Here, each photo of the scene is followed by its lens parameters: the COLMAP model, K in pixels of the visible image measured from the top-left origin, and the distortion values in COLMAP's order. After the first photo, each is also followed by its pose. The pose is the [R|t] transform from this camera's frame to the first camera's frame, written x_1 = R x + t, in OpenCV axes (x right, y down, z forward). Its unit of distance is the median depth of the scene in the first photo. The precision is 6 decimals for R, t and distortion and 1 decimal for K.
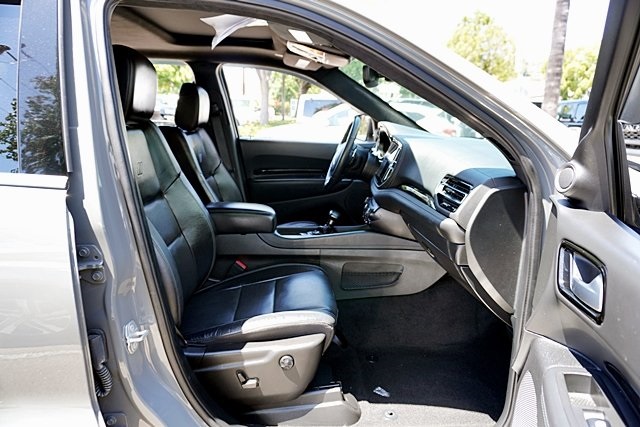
lens RADIAL K [[434.0, 0, 321.3], [0, 434.0, 211.5], [0, 0, 1]] dist [-0.043560, 0.026199]
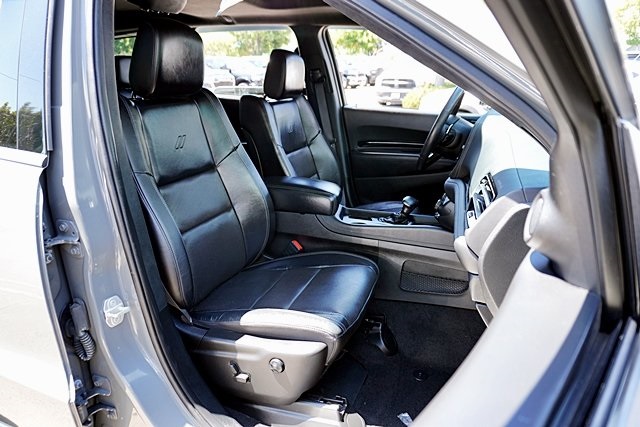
lens RADIAL K [[434.0, 0, 319.1], [0, 434.0, 214.4], [0, 0, 1]] dist [-0.043560, 0.026199]
pose [[0.913888, 0.113292, -0.389839, 0.254450], [-0.076836, 0.991185, 0.107926, -0.058108], [0.398630, -0.068678, 0.914537, 0.175489]]
